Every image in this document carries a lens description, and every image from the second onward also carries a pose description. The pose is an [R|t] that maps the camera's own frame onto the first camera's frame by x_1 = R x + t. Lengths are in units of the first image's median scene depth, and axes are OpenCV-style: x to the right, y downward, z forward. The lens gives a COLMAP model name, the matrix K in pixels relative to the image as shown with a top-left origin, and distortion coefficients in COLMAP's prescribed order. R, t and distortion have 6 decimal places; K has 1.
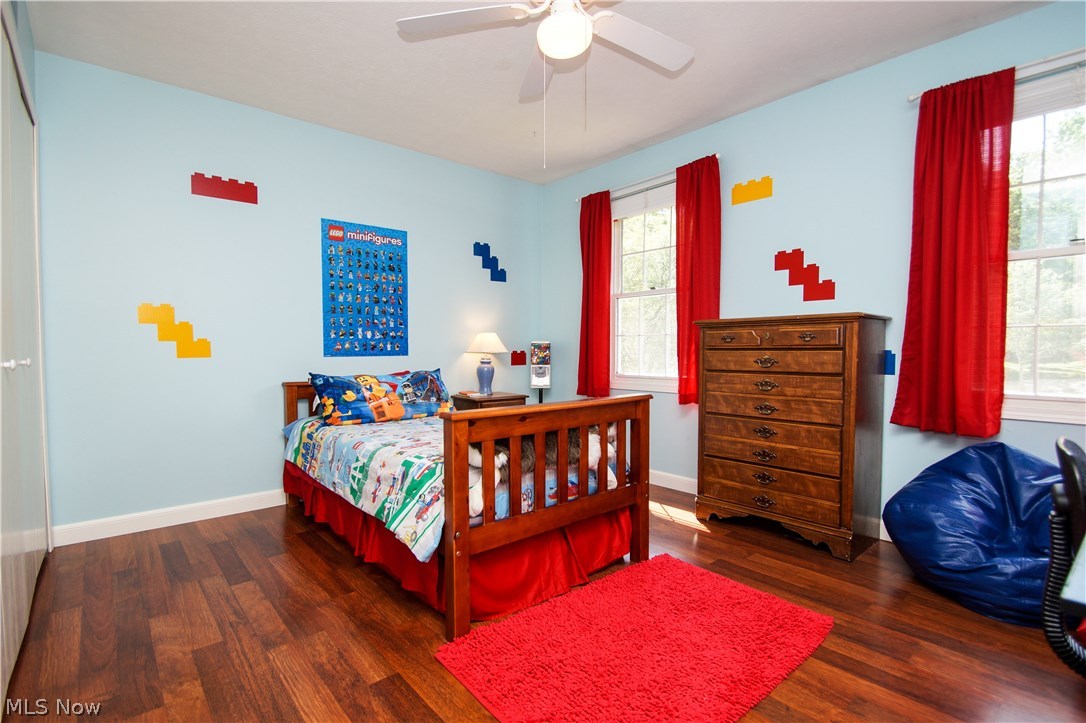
lens RADIAL K [[491.0, 0, 544.7], [0, 491.0, 375.6], [0, 0, 1]] dist [0.020601, -0.018199]
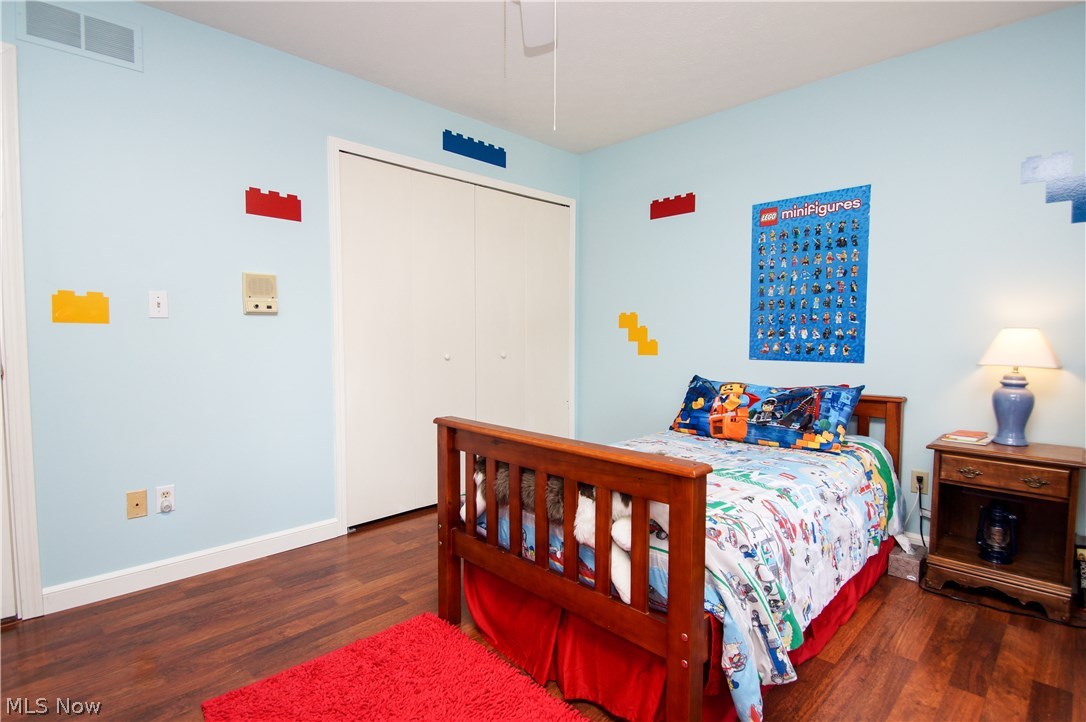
lens RADIAL K [[540.3, 0, 543.1], [0, 540.3, 370.1], [0, 0, 1]] dist [0.005821, -0.001171]
pose [[0.077383, 0.069004, -0.994611, 0.493726], [-0.062370, 0.995983, 0.064247, -0.057288], [0.995049, 0.057062, 0.081376, 0.532611]]
